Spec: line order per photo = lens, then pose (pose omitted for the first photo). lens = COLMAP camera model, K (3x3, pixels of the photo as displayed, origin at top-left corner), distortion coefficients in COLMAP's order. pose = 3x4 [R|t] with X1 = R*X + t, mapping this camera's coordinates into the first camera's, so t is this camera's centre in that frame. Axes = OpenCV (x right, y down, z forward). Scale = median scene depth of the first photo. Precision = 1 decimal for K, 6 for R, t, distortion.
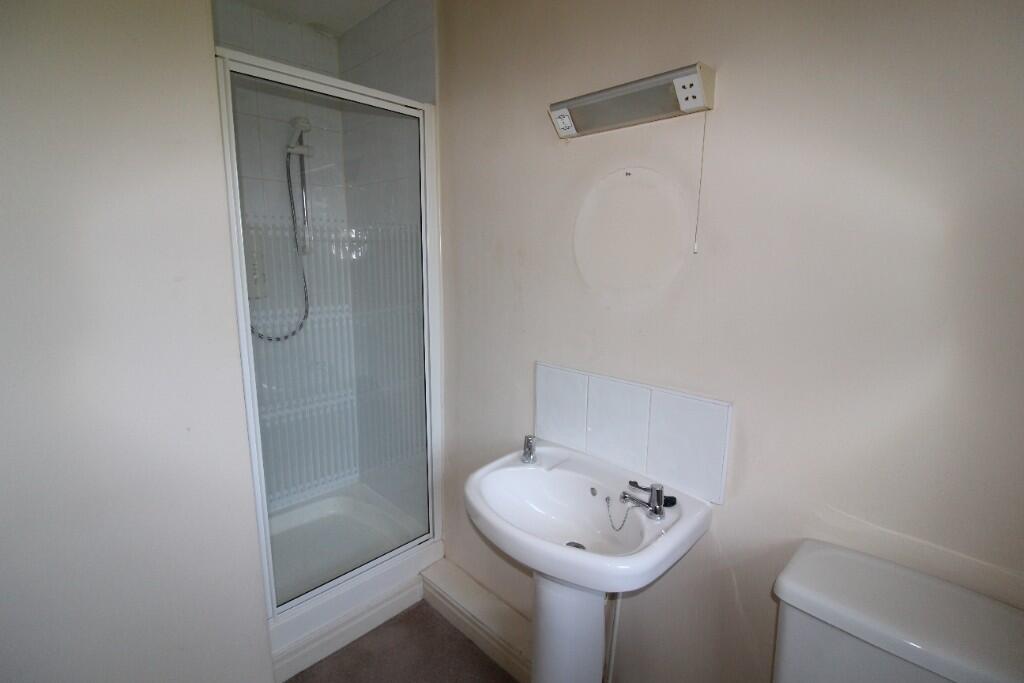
lens RADIAL K [[475.8, 0, 515.3], [0, 475.8, 340.9], [0, 0, 1]] dist [-0.009587, -0.000354]
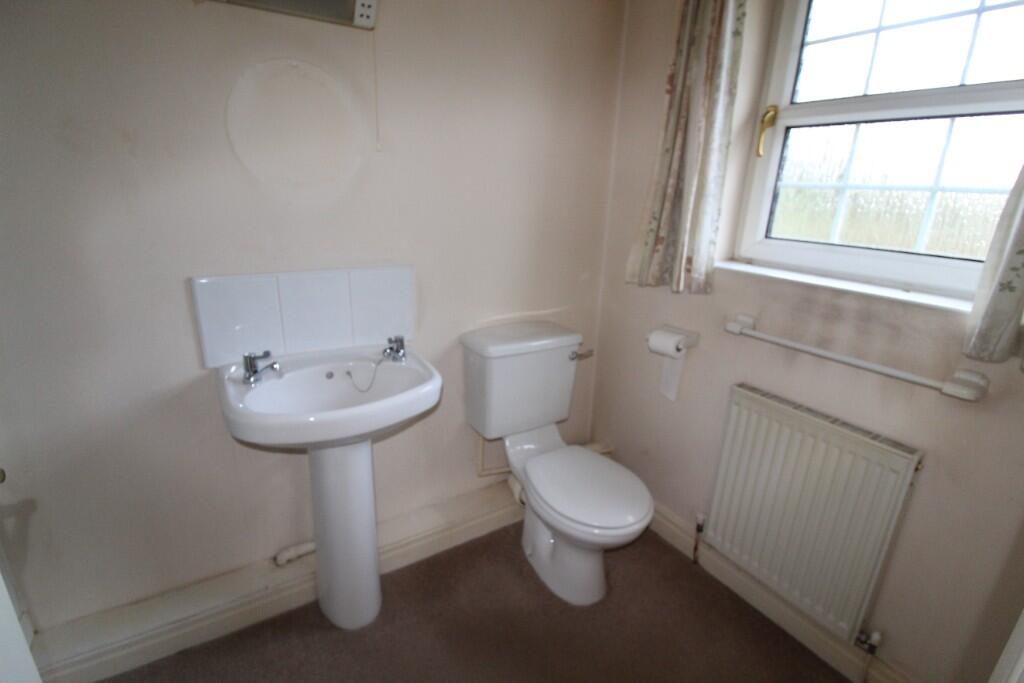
lens RADIAL K [[475.8, 0, 515.3], [0, 475.8, 340.9], [0, 0, 1]] dist [-0.009587, -0.000354]
pose [[0.207957, -0.295671, 0.932380, -0.764698], [0.129580, 0.953145, 0.273355, -0.003319], [-0.969517, 0.063971, 0.236526, 0.328304]]
